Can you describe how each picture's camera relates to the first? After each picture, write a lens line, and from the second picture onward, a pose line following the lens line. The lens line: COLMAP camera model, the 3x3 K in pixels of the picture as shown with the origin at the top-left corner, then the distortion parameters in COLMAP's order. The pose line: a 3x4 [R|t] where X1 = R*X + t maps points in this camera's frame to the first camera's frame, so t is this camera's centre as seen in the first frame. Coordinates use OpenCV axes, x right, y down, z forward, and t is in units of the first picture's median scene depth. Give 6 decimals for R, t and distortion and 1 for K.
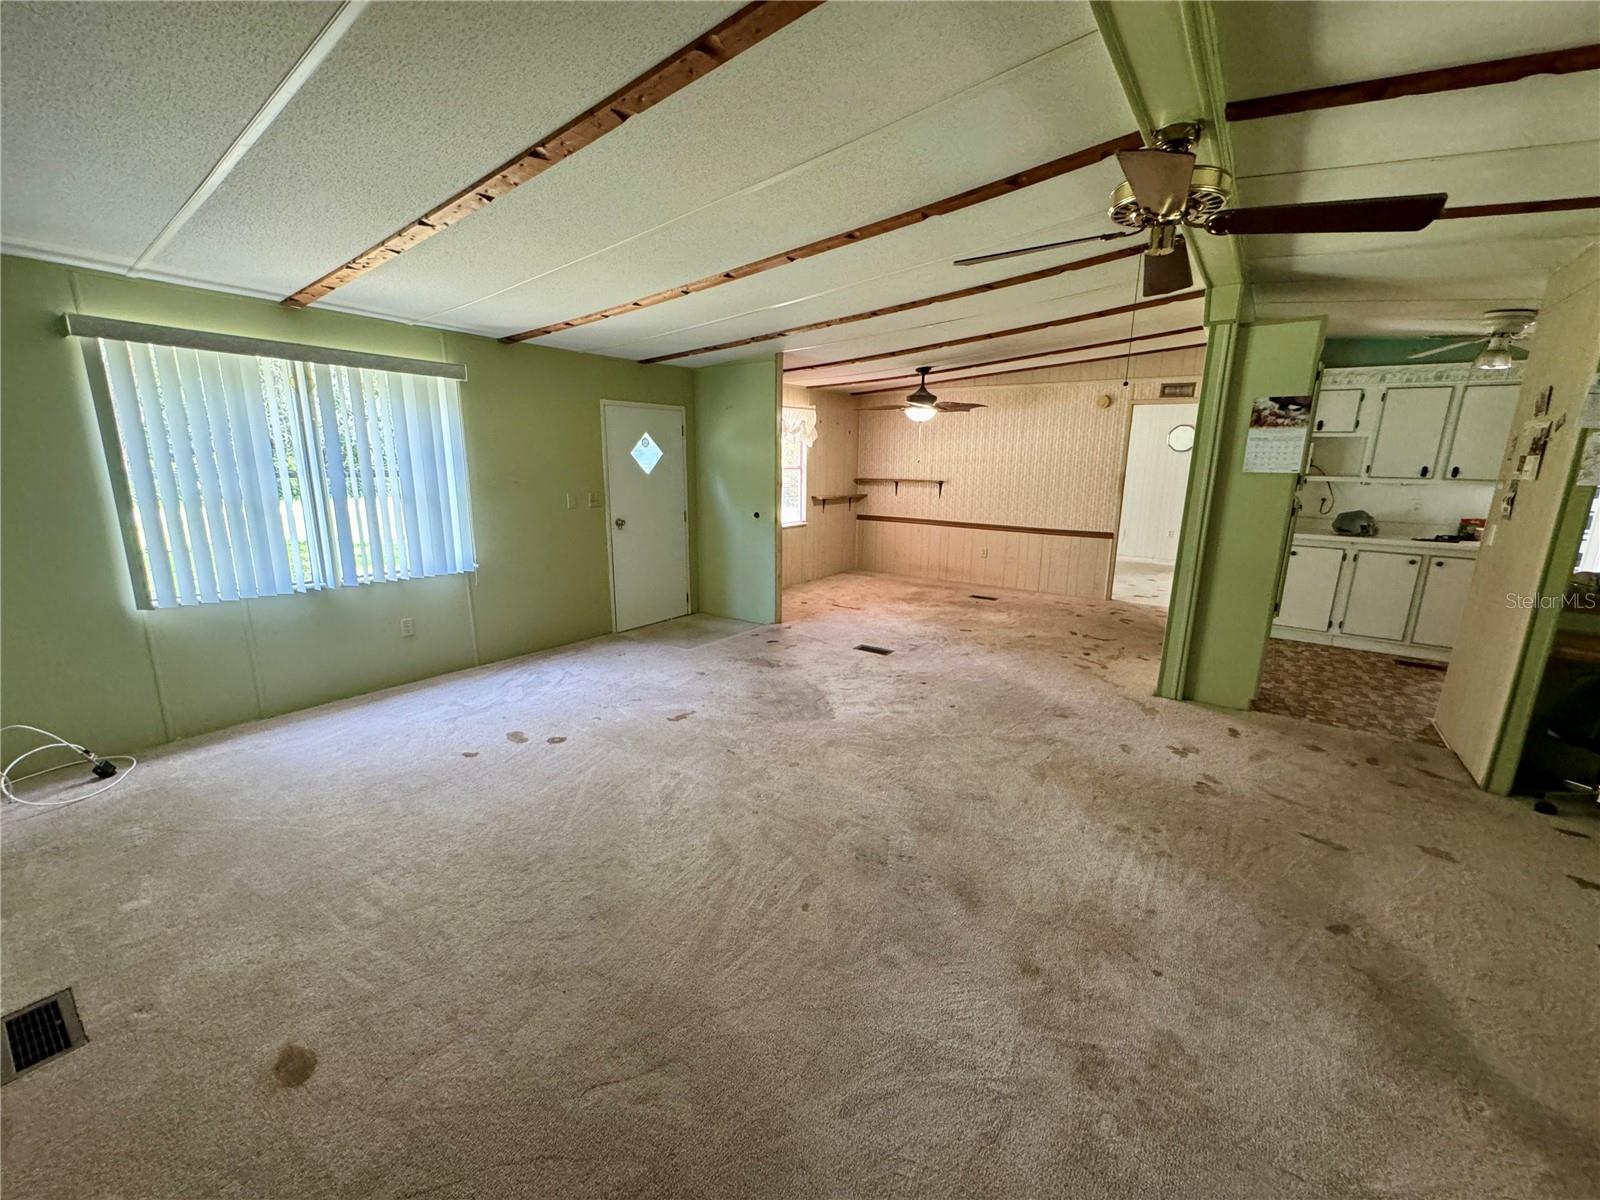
lens RADIAL K [[637.8, 0, 790.6], [0, 637.8, 617.2], [0, 0, 1]] dist [0.000097, 0.000087]
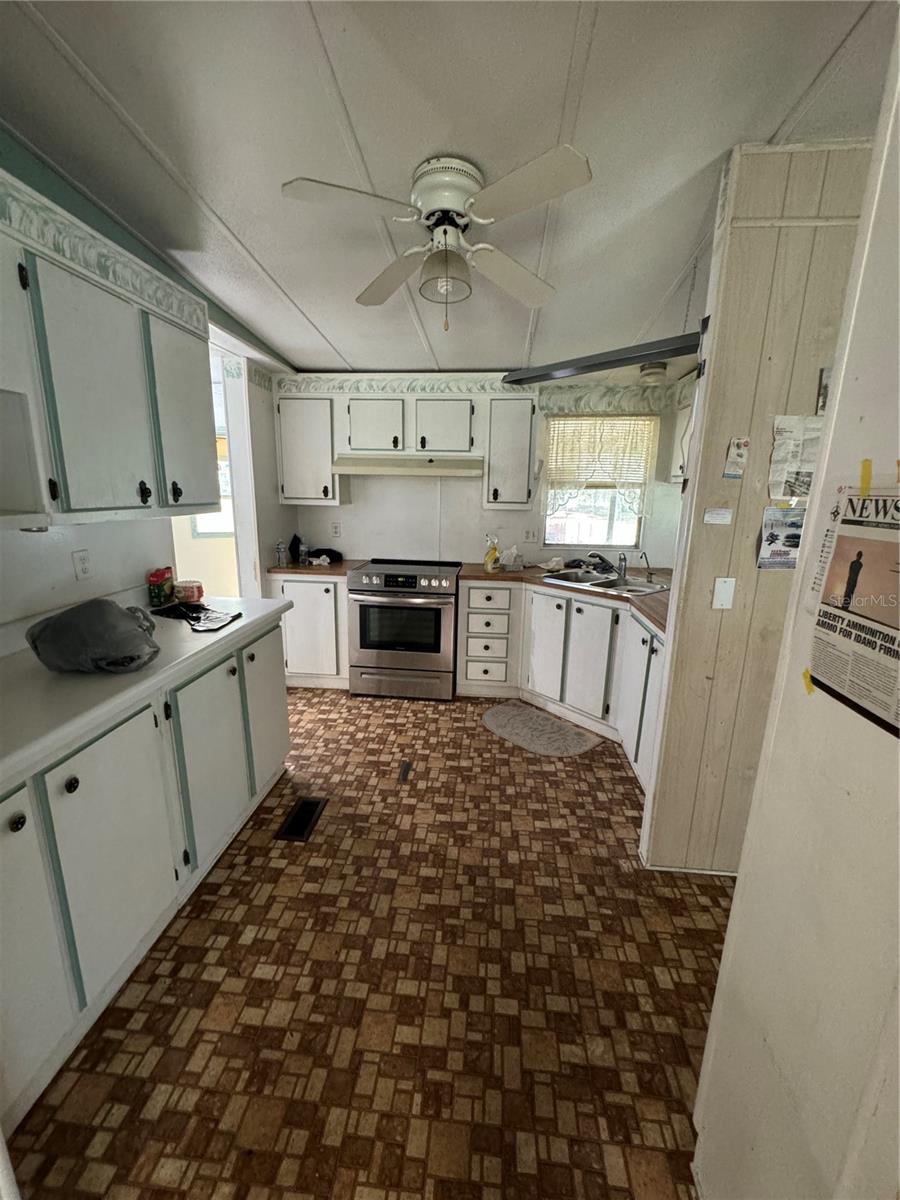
lens RADIAL K [[478.4, 0, 450.8], [0, 478.4, 589.7], [0, 0, 1]] dist [0.000097, 0.000087]
pose [[-0.522446, -0.202871, 0.828187, 0.445785], [0.181665, 0.922501, 0.340573, -0.185624], [-0.833096, 0.328383, -0.445102, 0.765505]]
